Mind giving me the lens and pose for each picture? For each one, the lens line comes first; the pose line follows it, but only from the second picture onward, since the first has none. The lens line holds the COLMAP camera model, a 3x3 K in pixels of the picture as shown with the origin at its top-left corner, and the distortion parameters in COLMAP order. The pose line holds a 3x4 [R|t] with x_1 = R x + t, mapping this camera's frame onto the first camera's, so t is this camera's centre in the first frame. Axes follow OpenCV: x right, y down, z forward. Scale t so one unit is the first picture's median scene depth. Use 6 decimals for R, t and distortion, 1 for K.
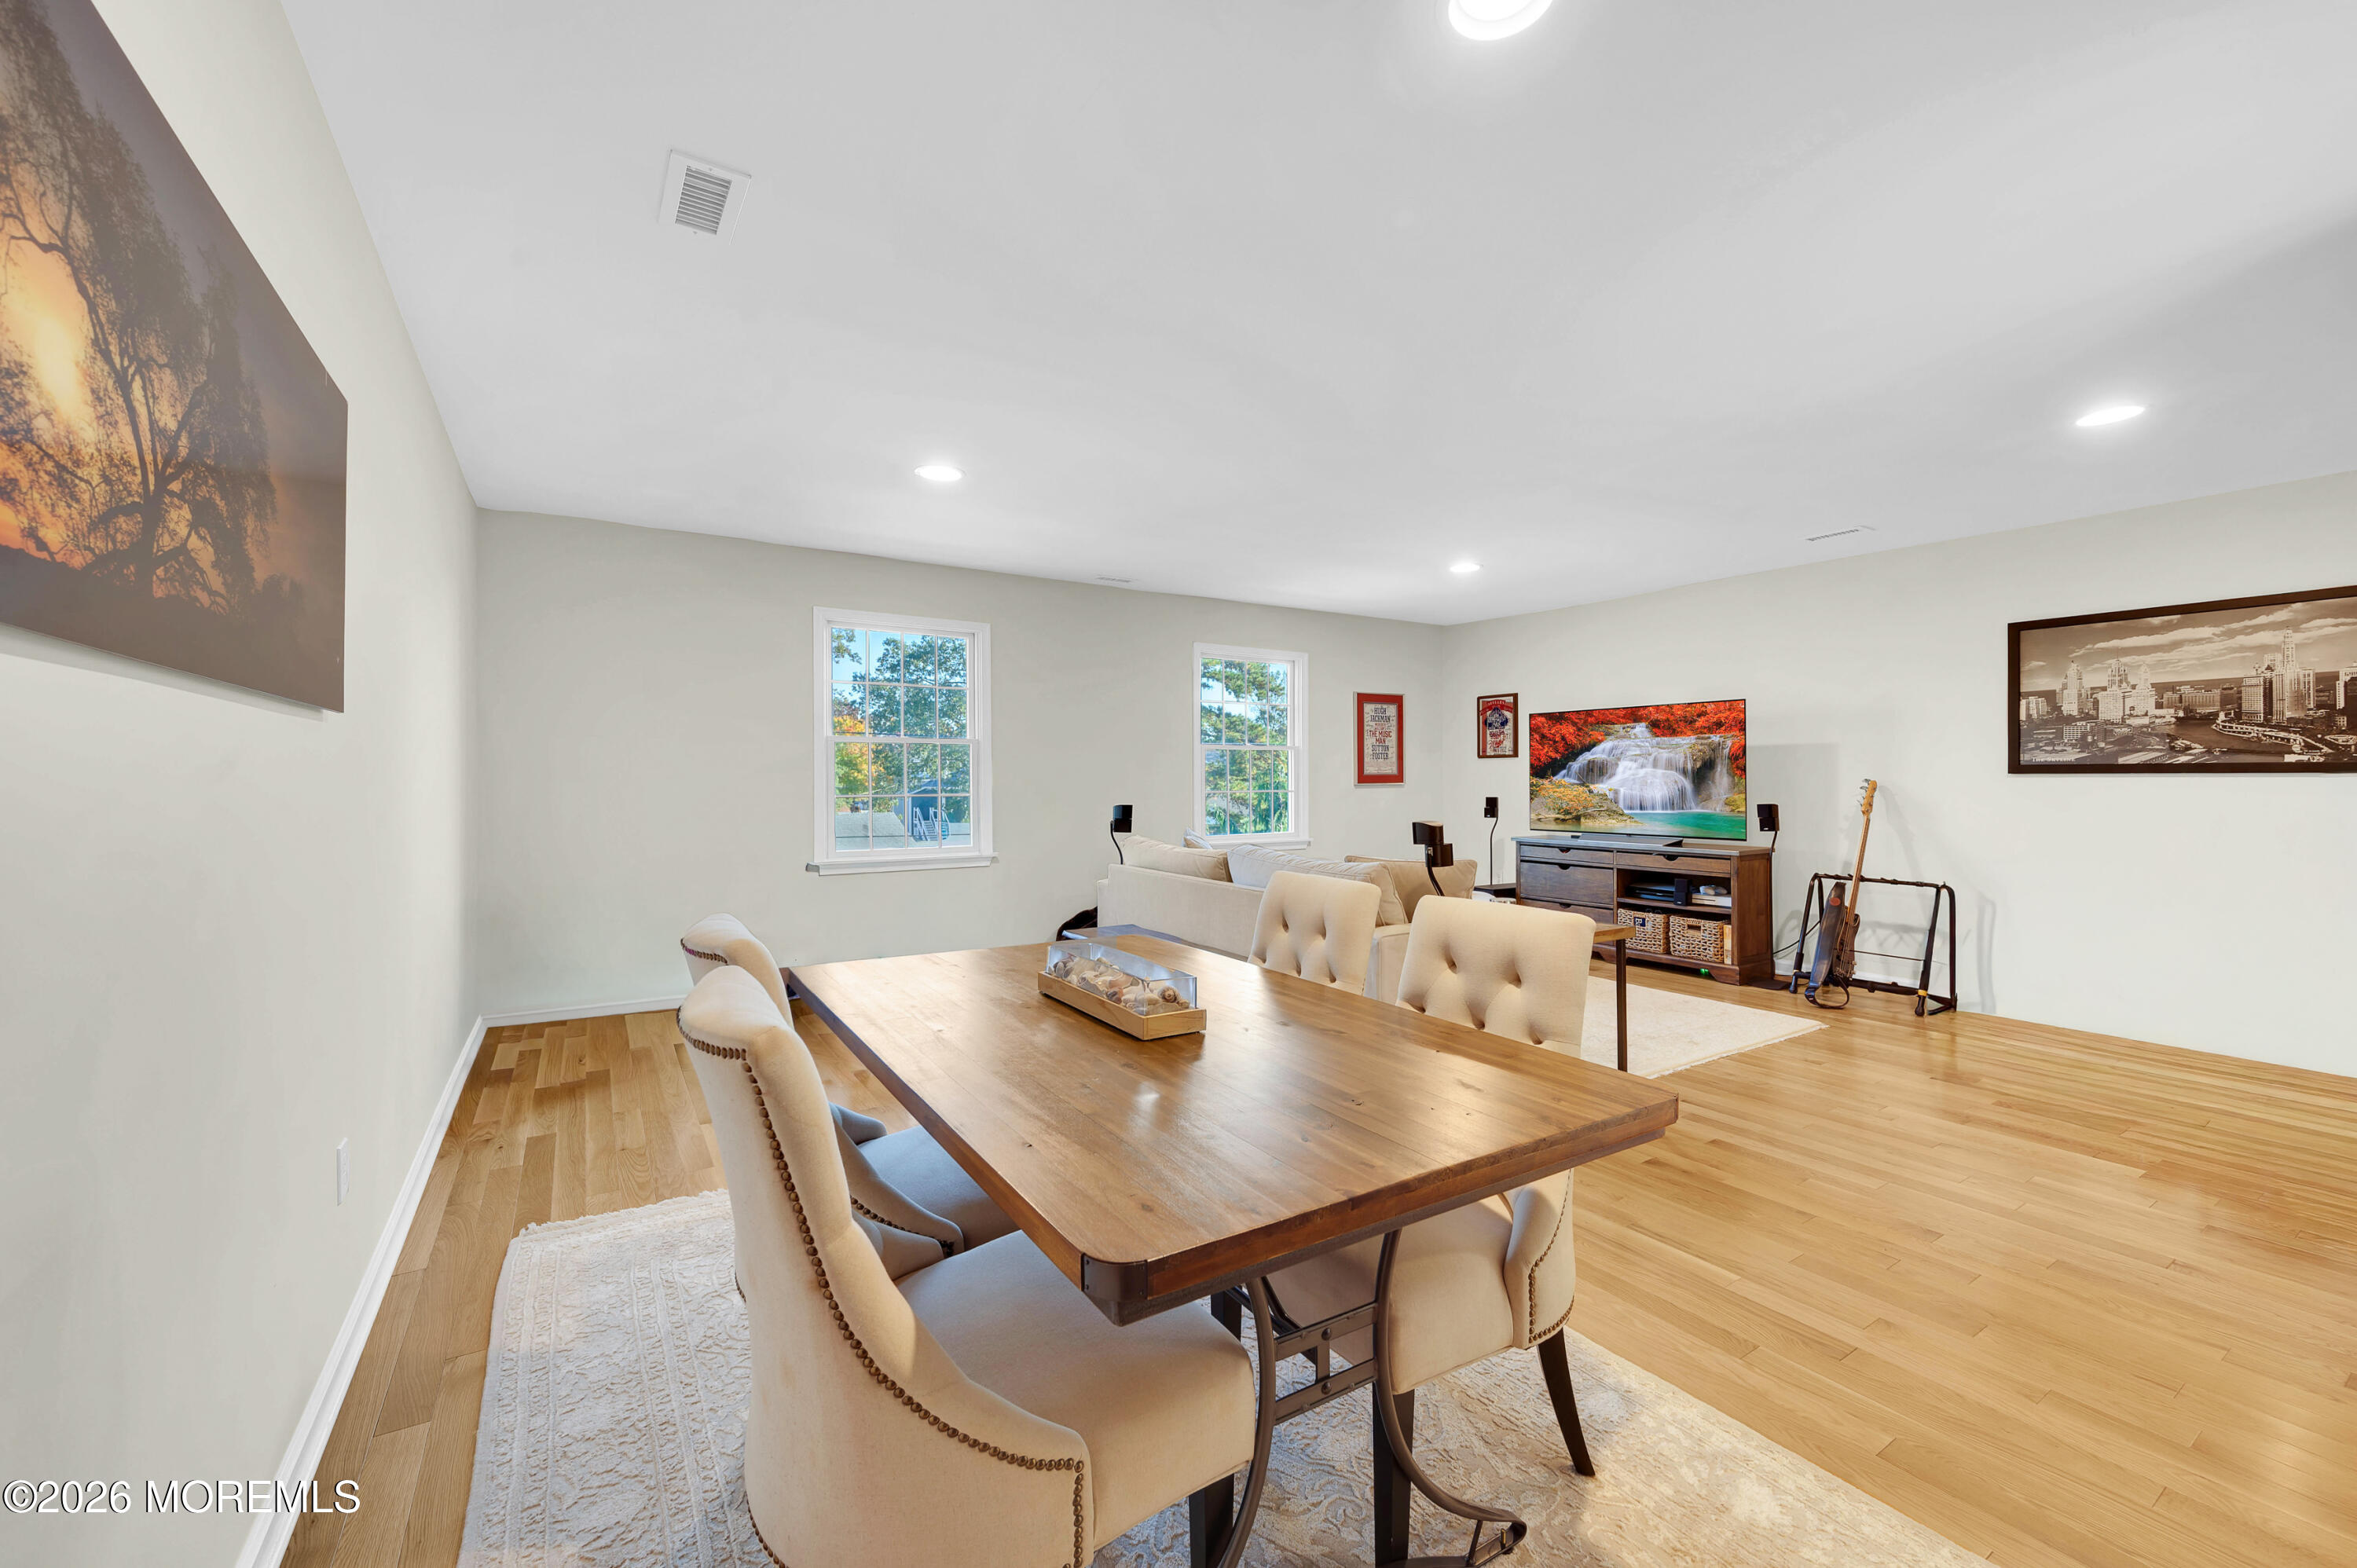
lens RADIAL K [[936.3, 0, 1183.6], [0, 936.3, 777.1], [0, 0, 1]] dist [0.000674, -0.000700]
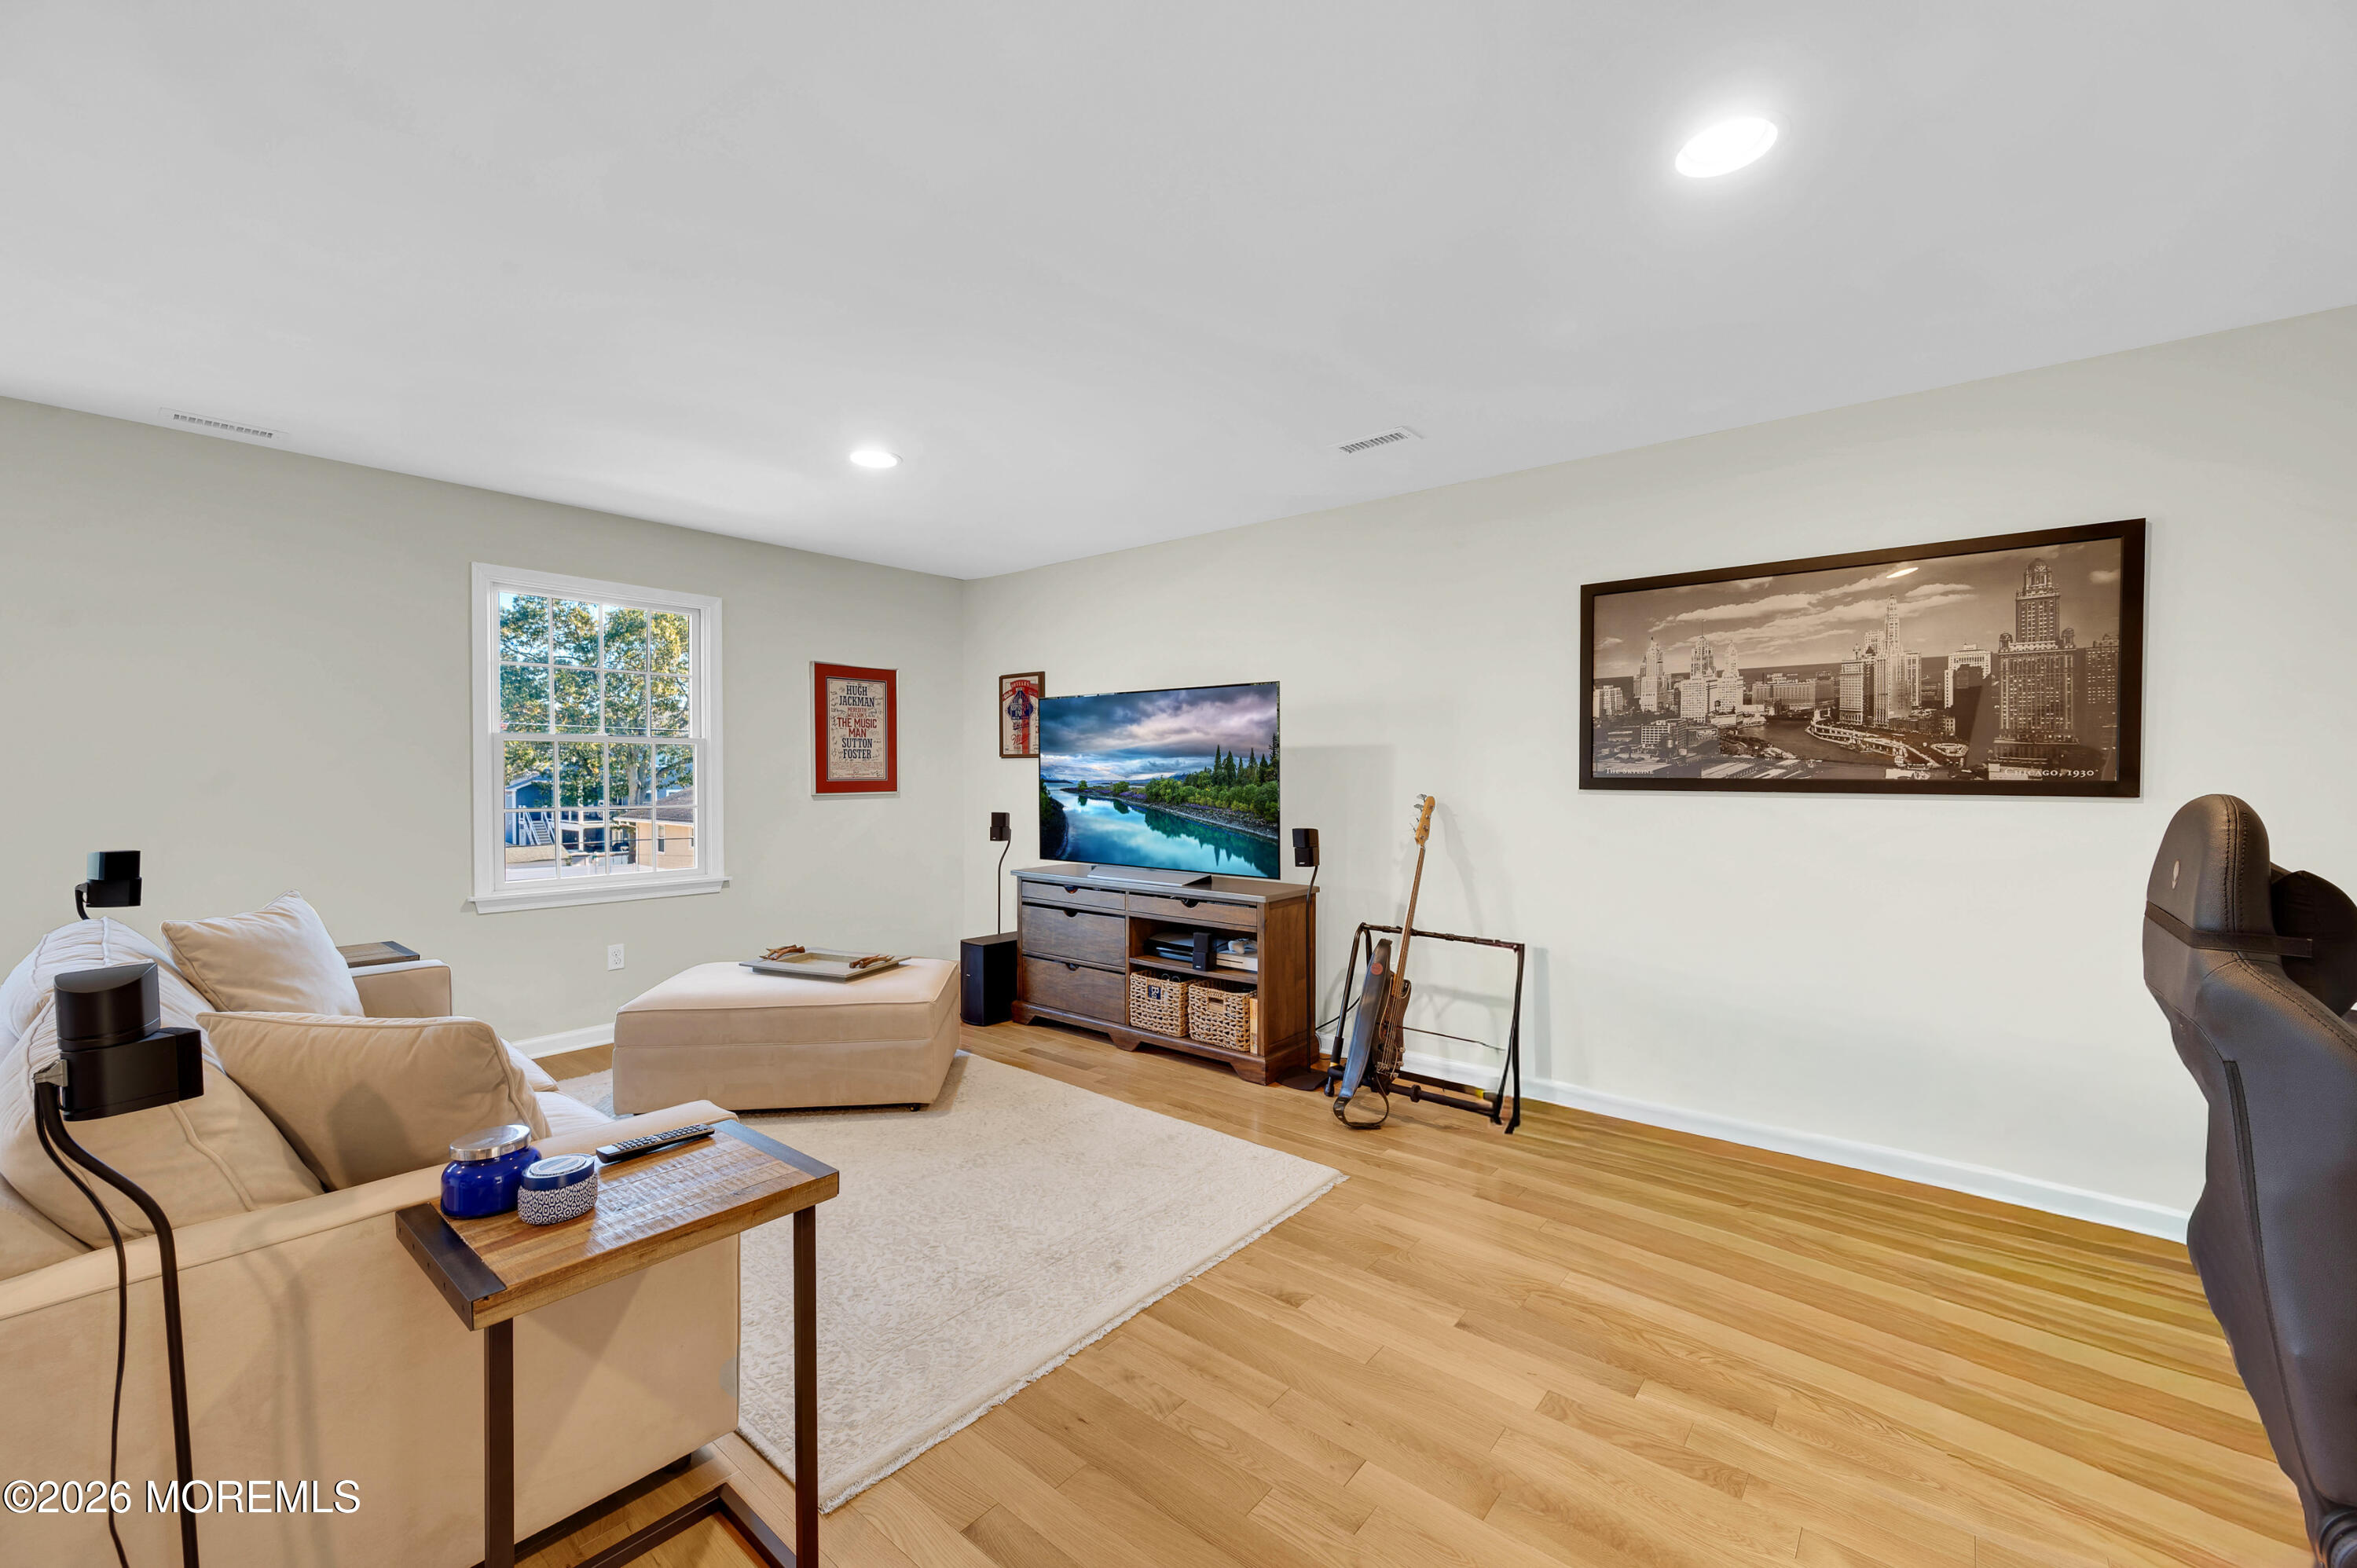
lens RADIAL K [[936.3, 0, 1176.4], [0, 936.3, 781.7], [0, 0, 1]] dist [0.000674, -0.000700]
pose [[0.954117, 0.000563, 0.299435, 0.335766], [-0.004197, 0.999925, 0.011492, -0.015922], [-0.299406, -0.012221, 0.954048, 0.368221]]
